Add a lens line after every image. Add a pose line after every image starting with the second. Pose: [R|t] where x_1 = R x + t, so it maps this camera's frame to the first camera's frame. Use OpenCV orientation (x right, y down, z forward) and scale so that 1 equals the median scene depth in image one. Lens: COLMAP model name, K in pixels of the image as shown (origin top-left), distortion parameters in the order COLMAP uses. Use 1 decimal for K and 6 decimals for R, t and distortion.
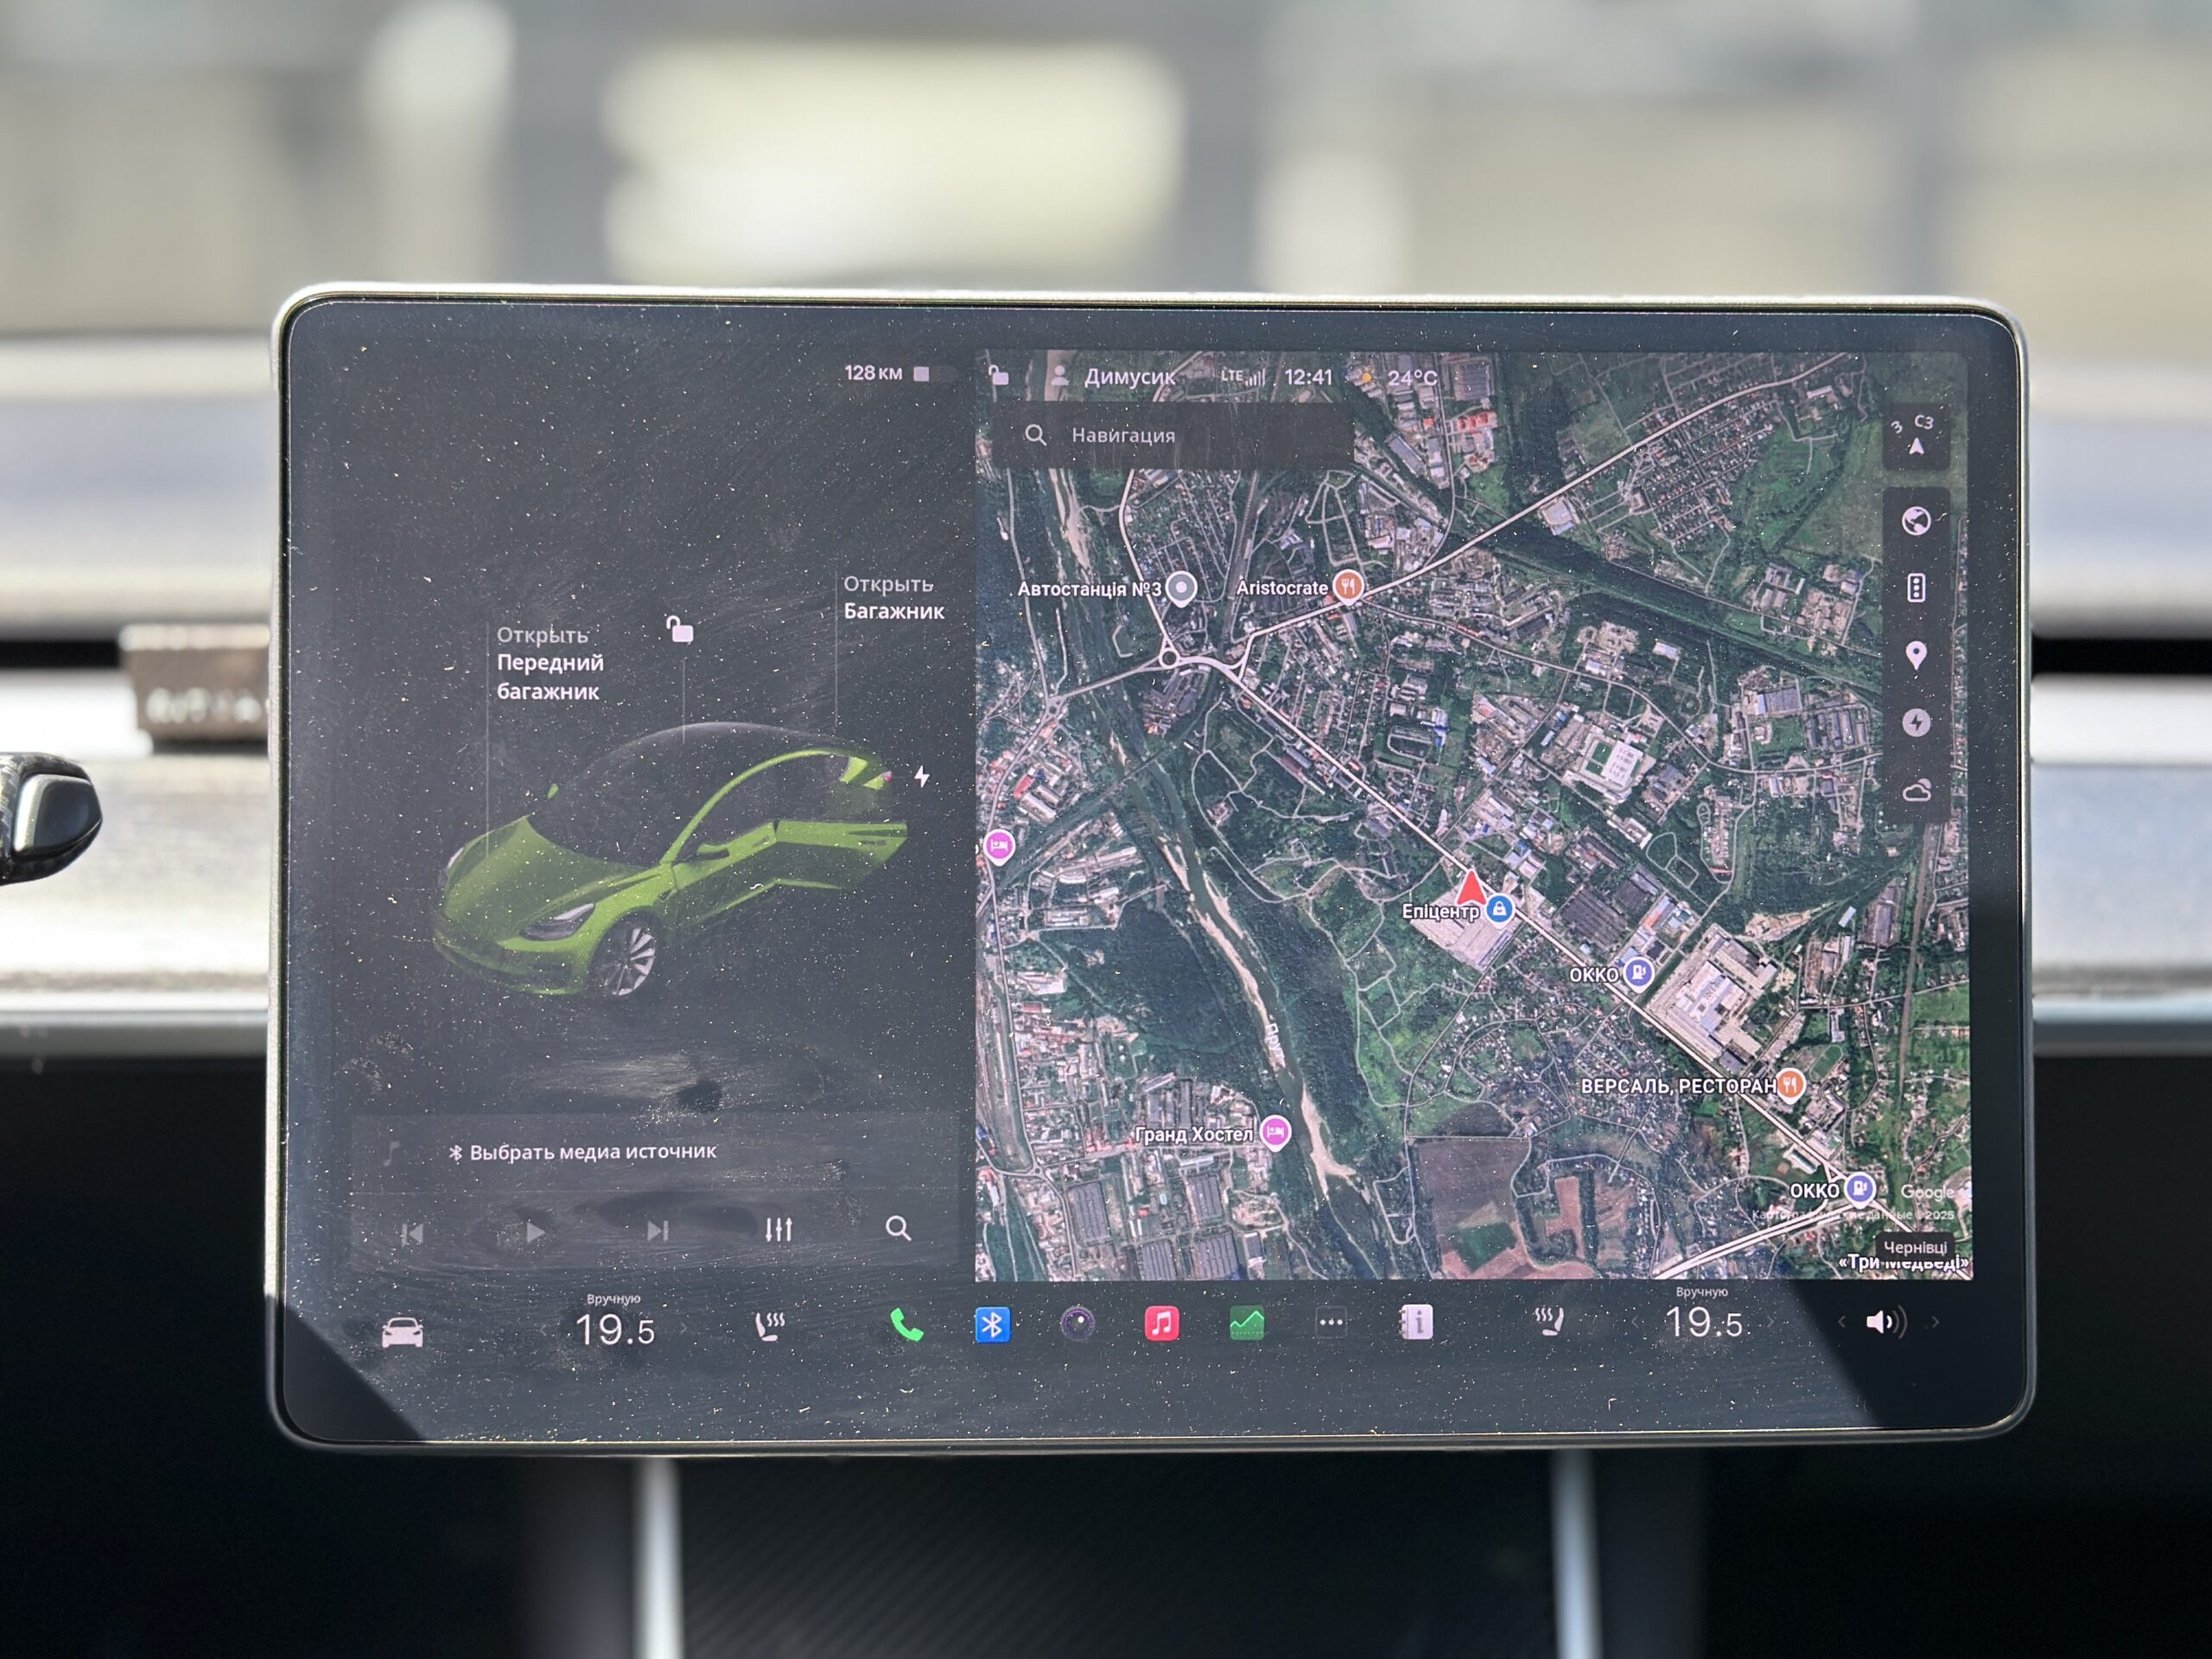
lens RADIAL K [[3072.0, 0, 1114.8], [0, 3072.0, 865.0], [0, 0, 1]] dist [0.127526, 0.000000]
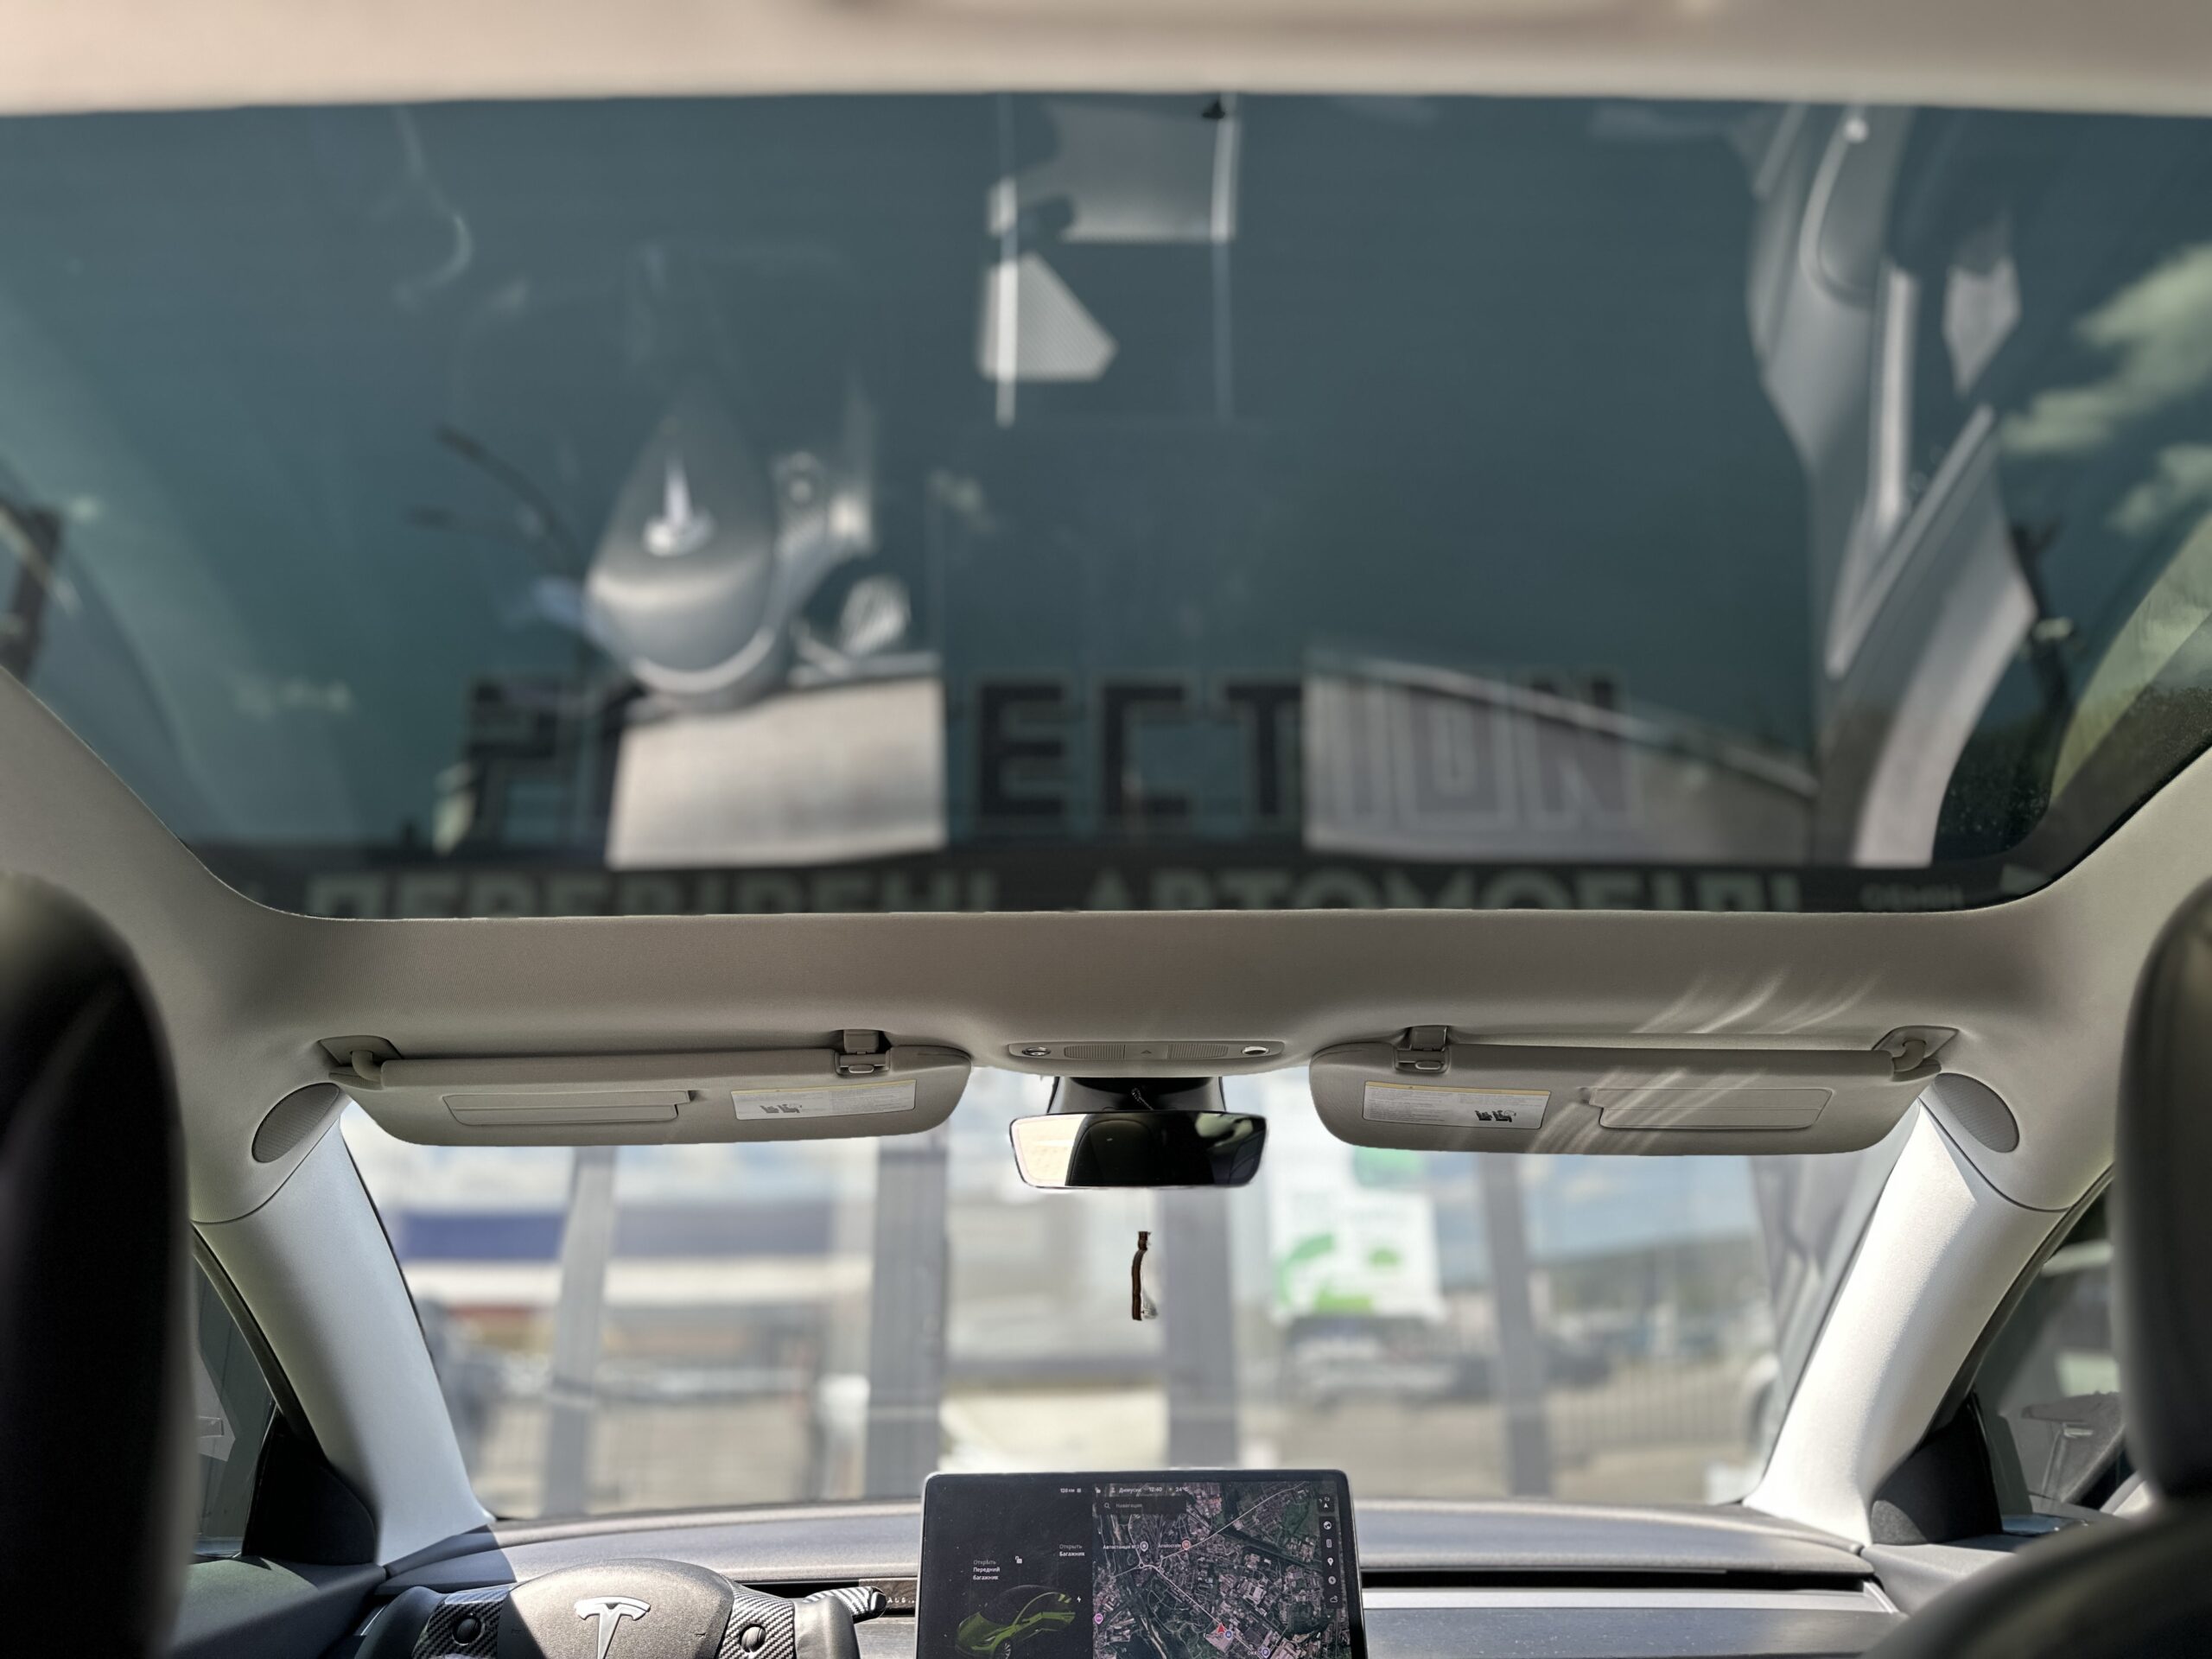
lens RADIAL K [[1542.3, 0, 1116.6], [0, 1542.3, 878.8], [0, 0, 1]] dist [0.082700, -0.099339]
pose [[0.999280, -0.032502, -0.019578, 0.053790], [0.016474, 0.836463, -0.547775, 0.294786], [0.034180, 0.547058, 0.836397, -1.170917]]
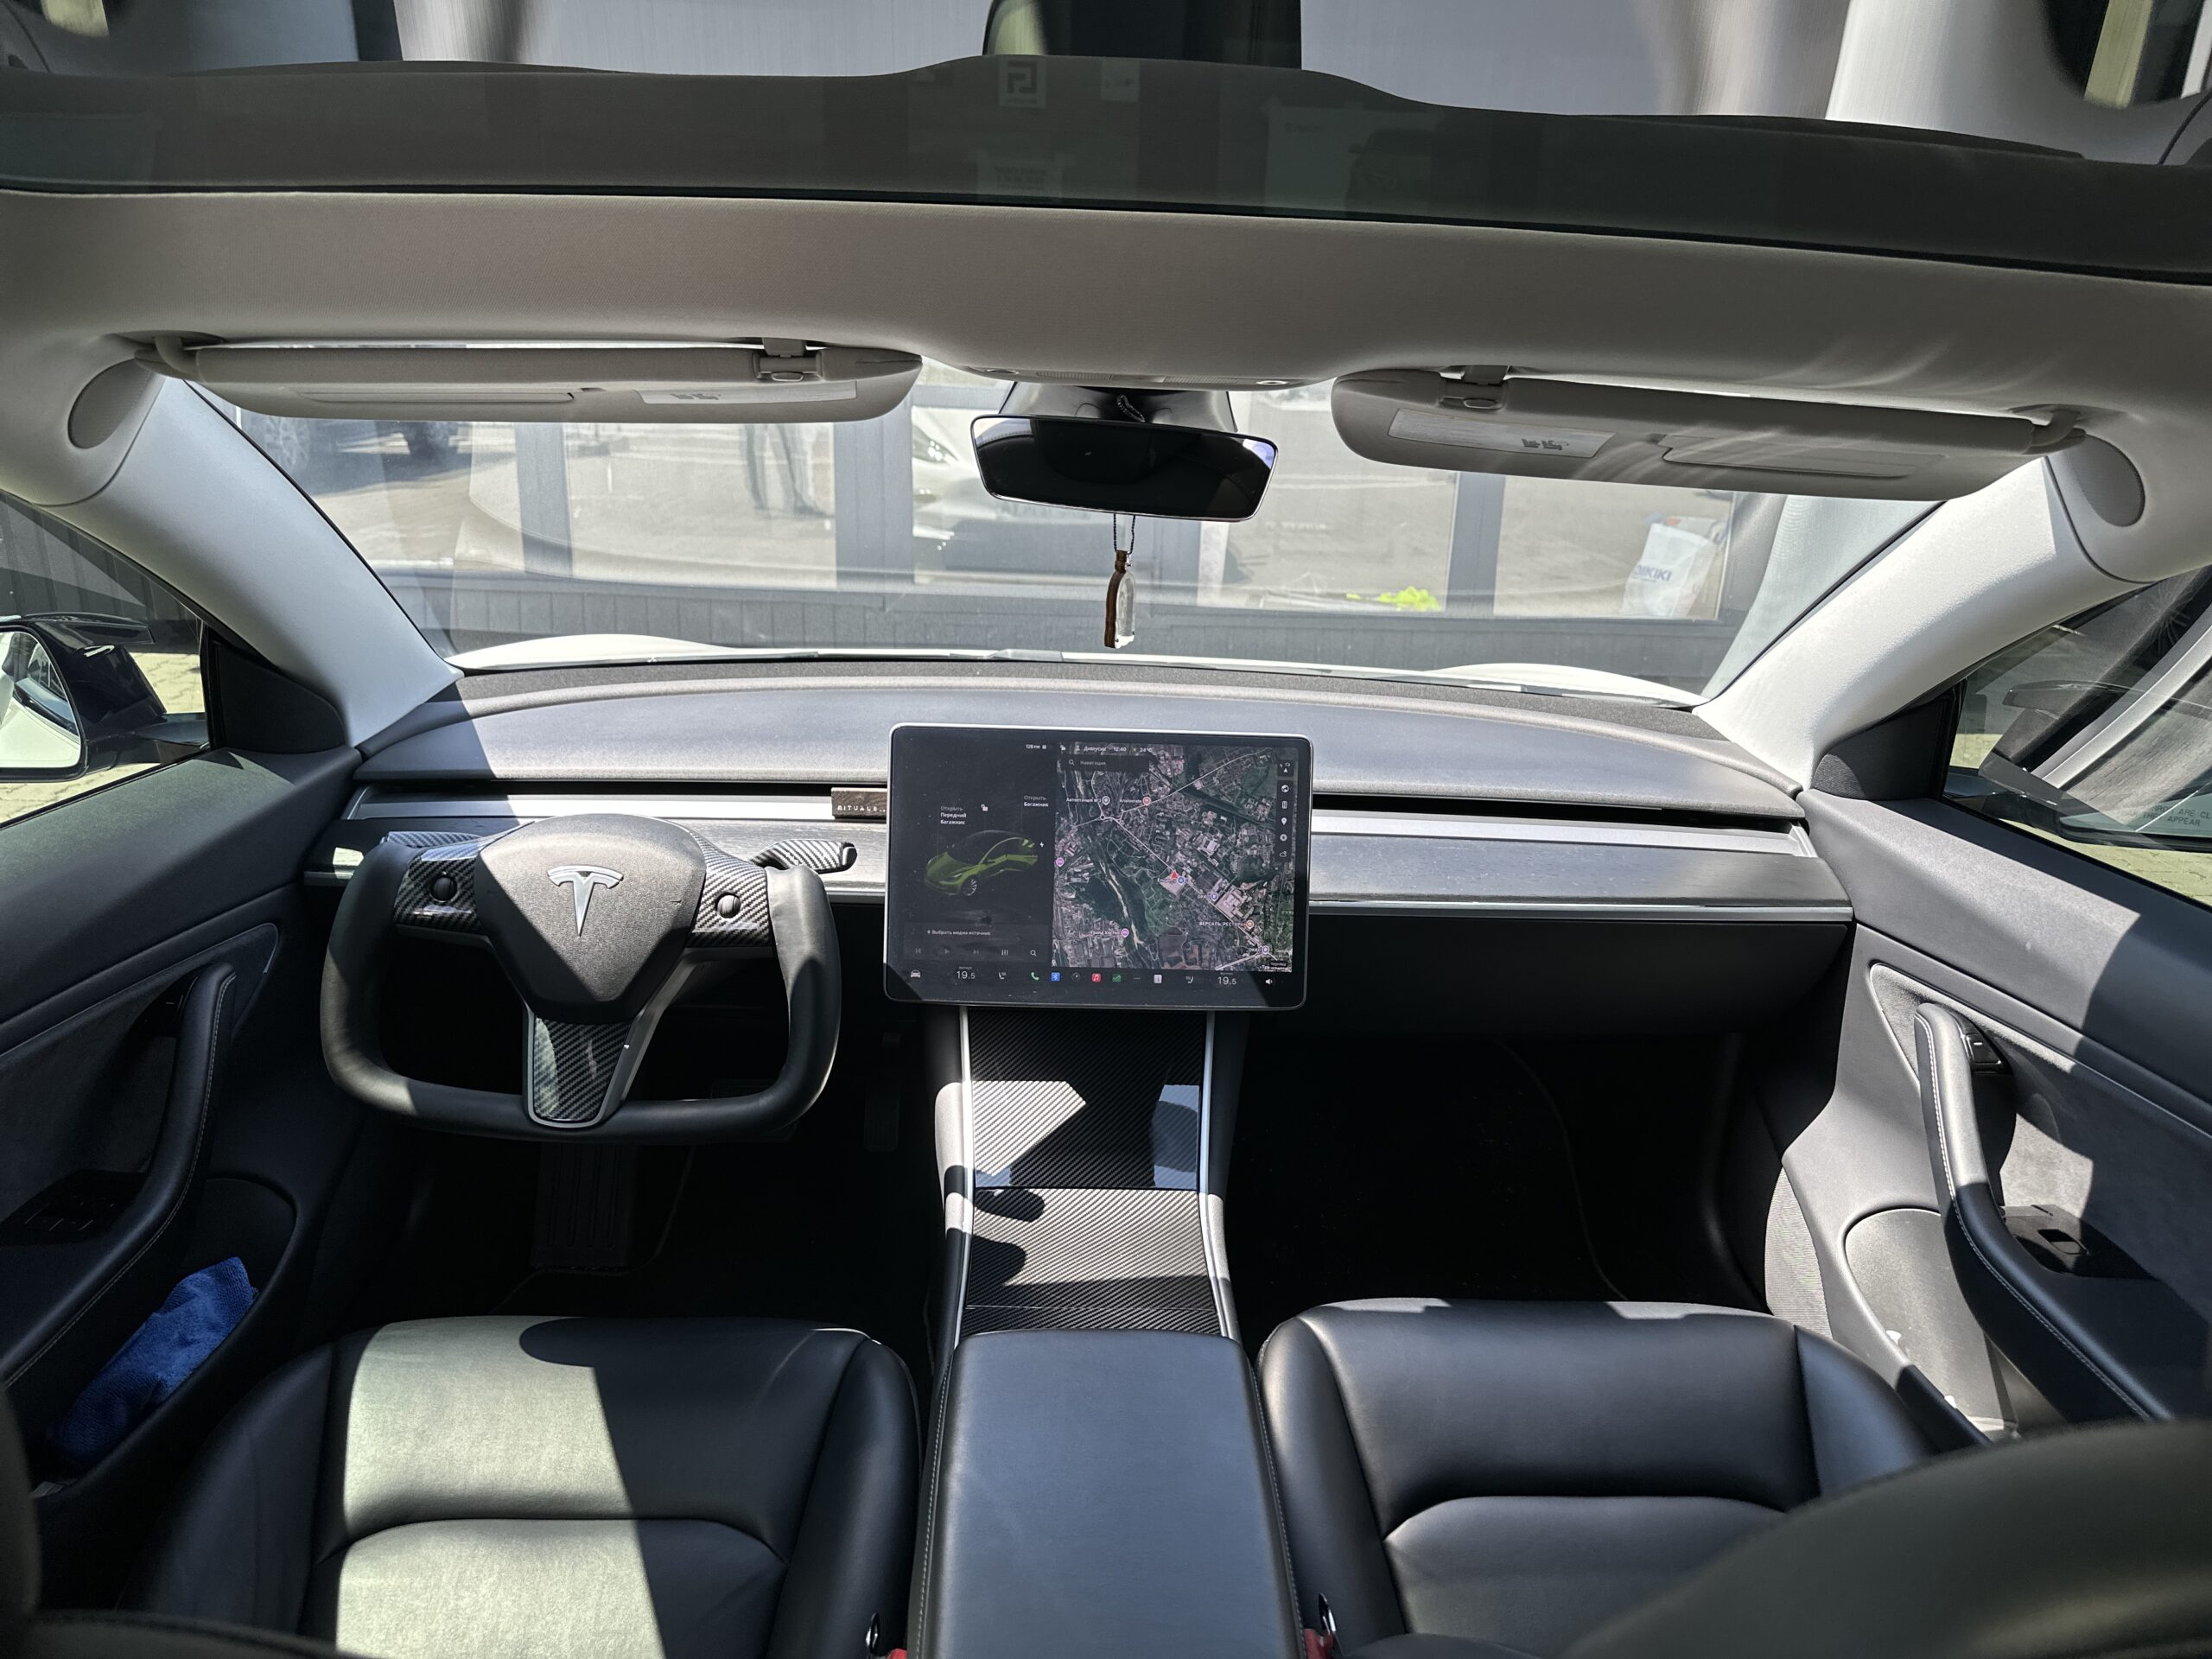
lens RADIAL K [[1542.3, 0, 1113.1], [0, 1542.3, 842.9], [0, 0, 1]] dist [0.082700, -0.099339]
pose [[0.999546, 0.028970, -0.008290, 0.049833], [-0.028335, 0.997249, 0.068498, -0.174413], [0.010252, -0.068232, 0.997617, -1.056264]]
